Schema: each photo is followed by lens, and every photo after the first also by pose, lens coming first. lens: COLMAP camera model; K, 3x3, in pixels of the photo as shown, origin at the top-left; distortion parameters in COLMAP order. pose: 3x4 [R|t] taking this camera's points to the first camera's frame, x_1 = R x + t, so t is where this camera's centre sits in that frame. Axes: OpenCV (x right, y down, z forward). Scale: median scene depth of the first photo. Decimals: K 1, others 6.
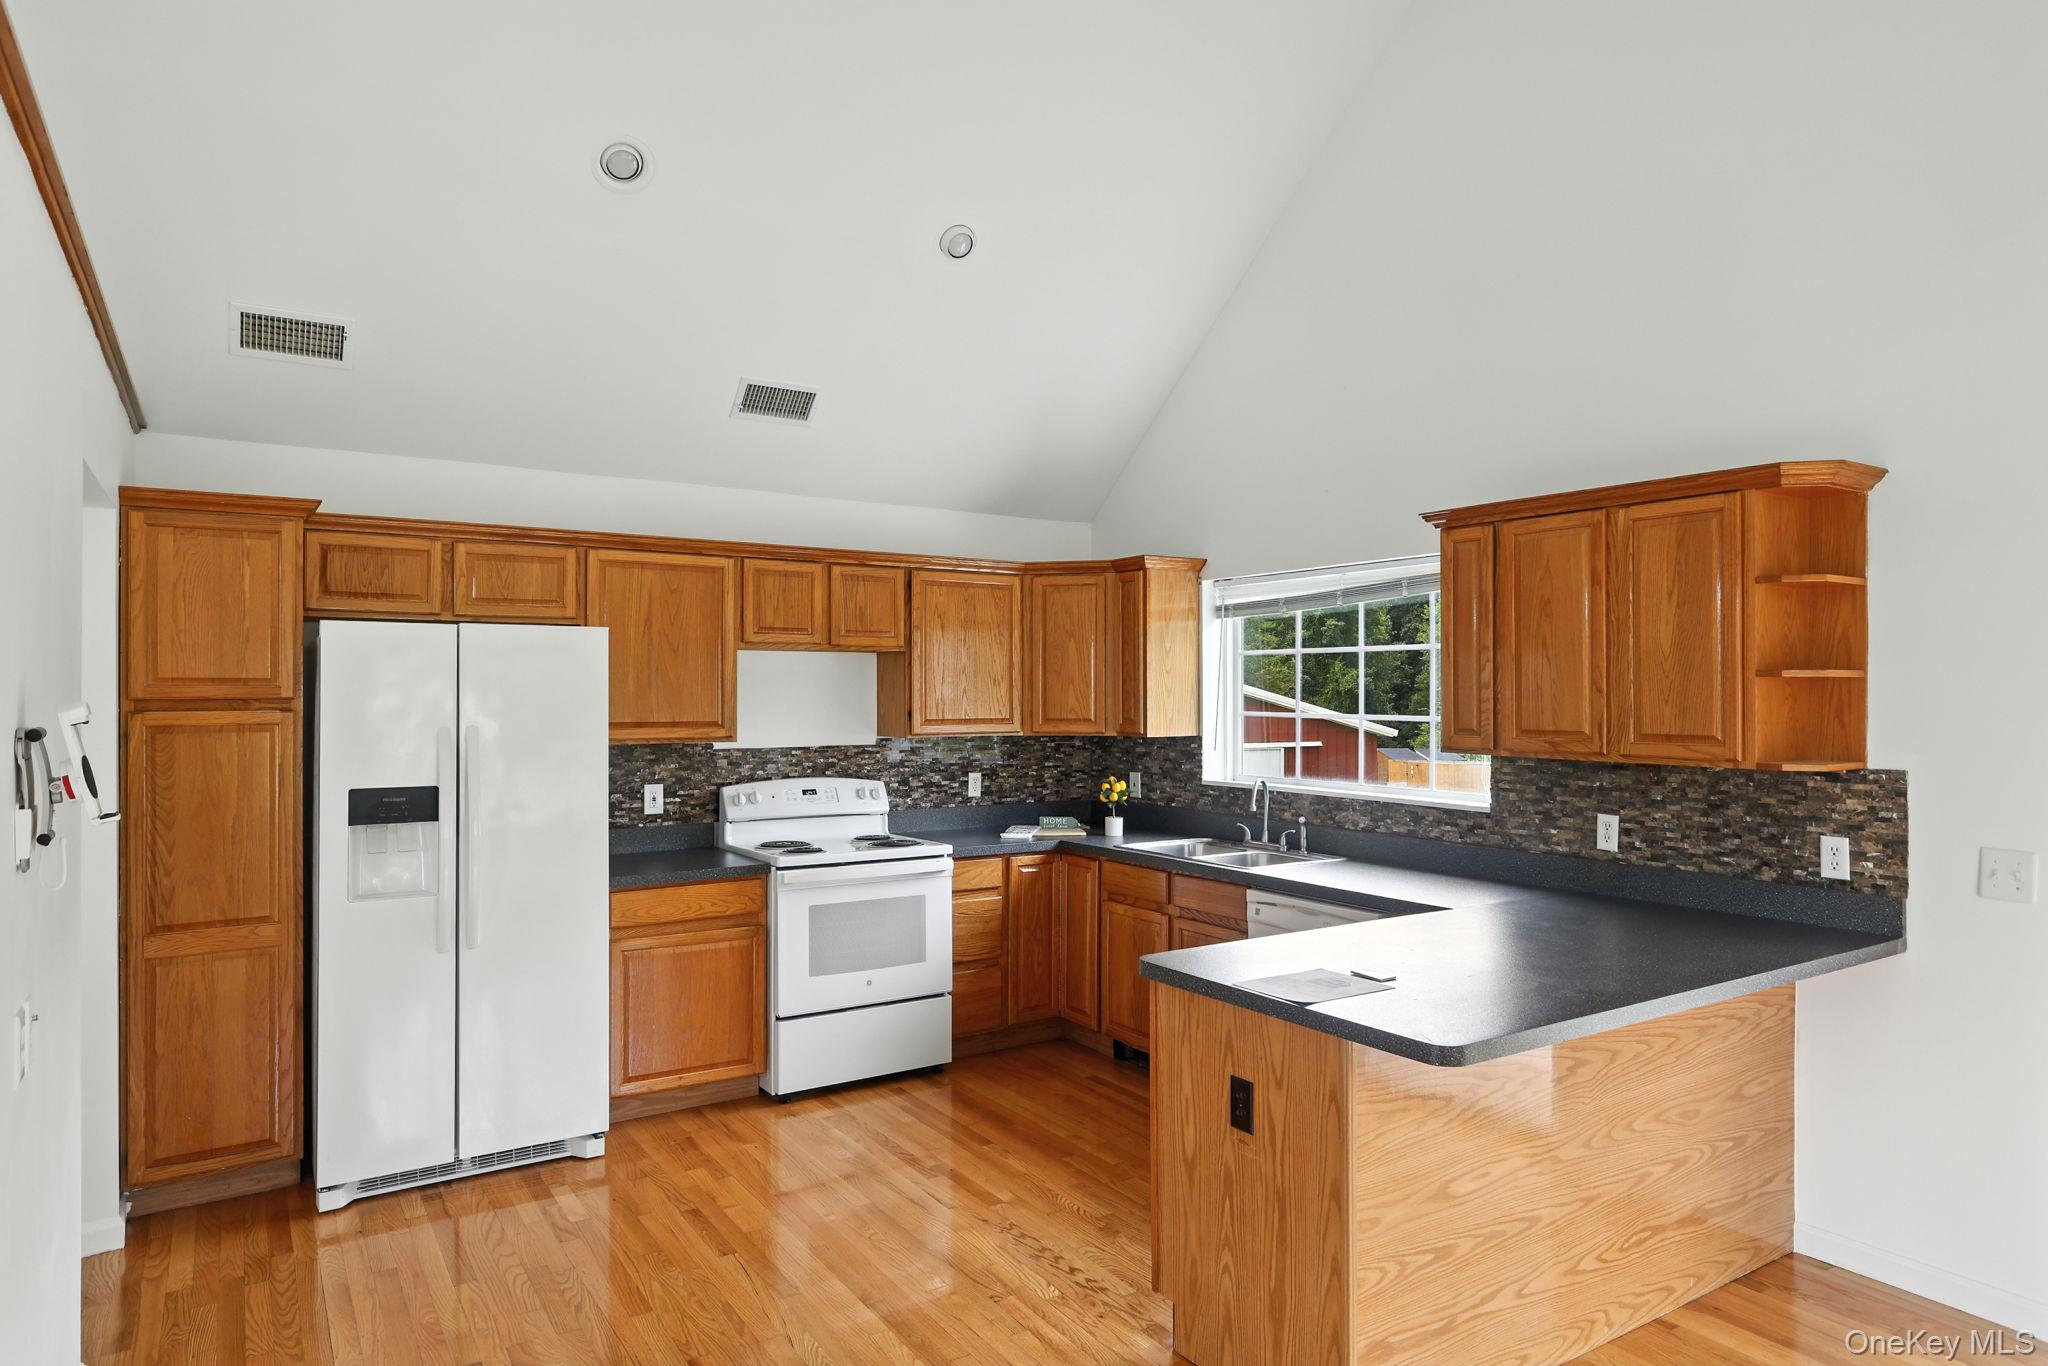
lens RADIAL K [[1203.9, 0, 1024.0], [0, 1203.9, 683.0], [0, 0, 1]] dist [0.004205, 0.001396]
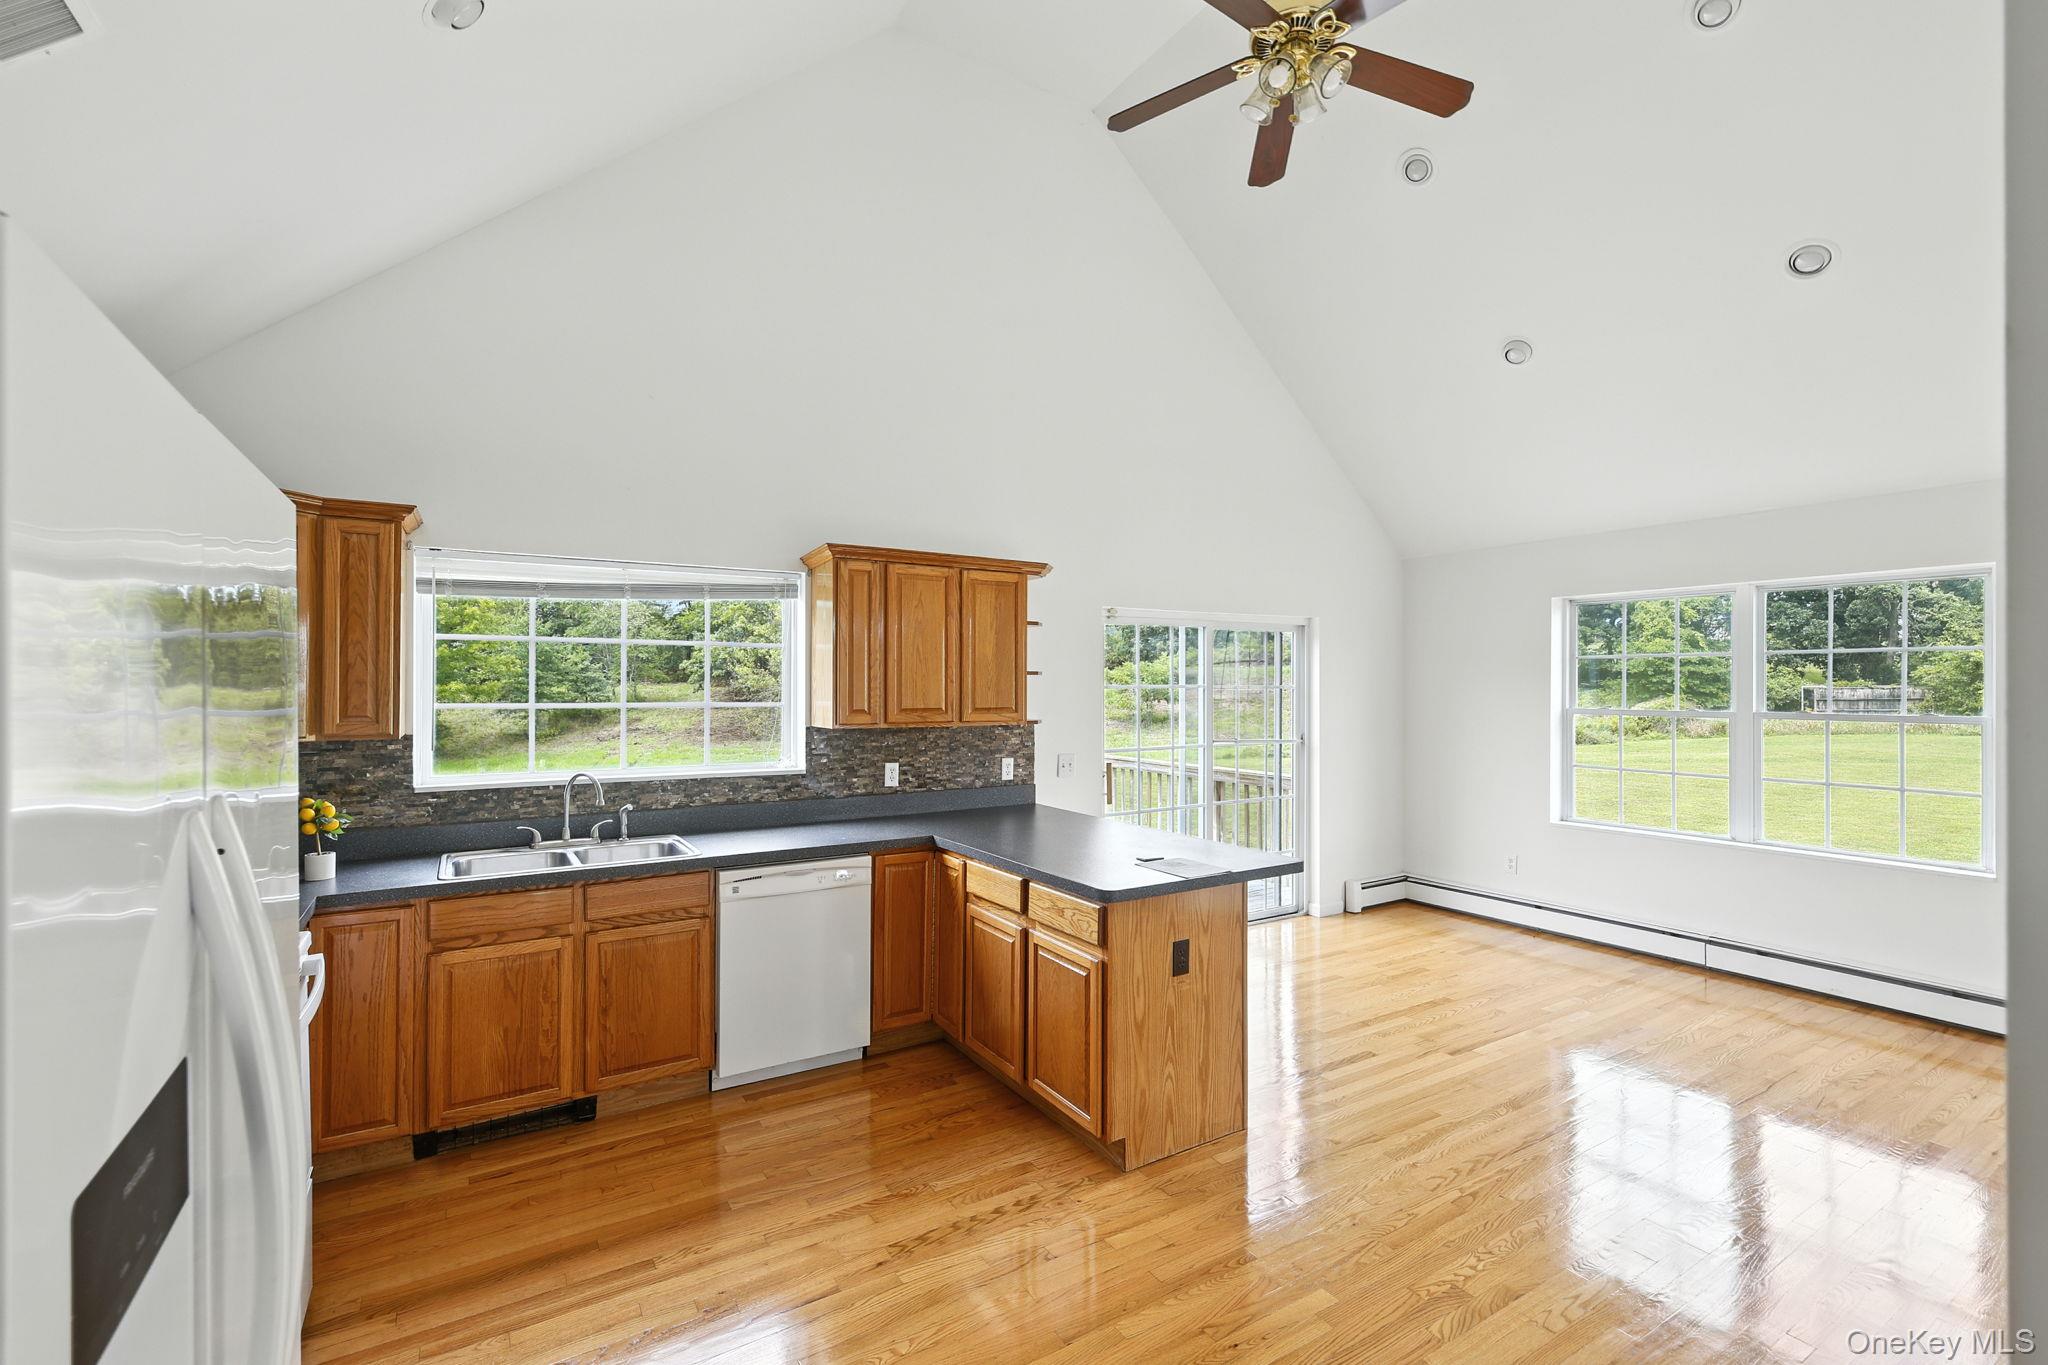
lens RADIAL K [[897.9, 0, 1024.0], [0, 897.9, 682.5], [0, 0, 1]] dist [0.000990, 0.000146]
pose [[0.022961, 0.001300, 0.999736, -0.724158], [-0.009509, 0.999954, -0.001082, 0.007968], [-0.999691, -0.009481, 0.022972, 0.901658]]
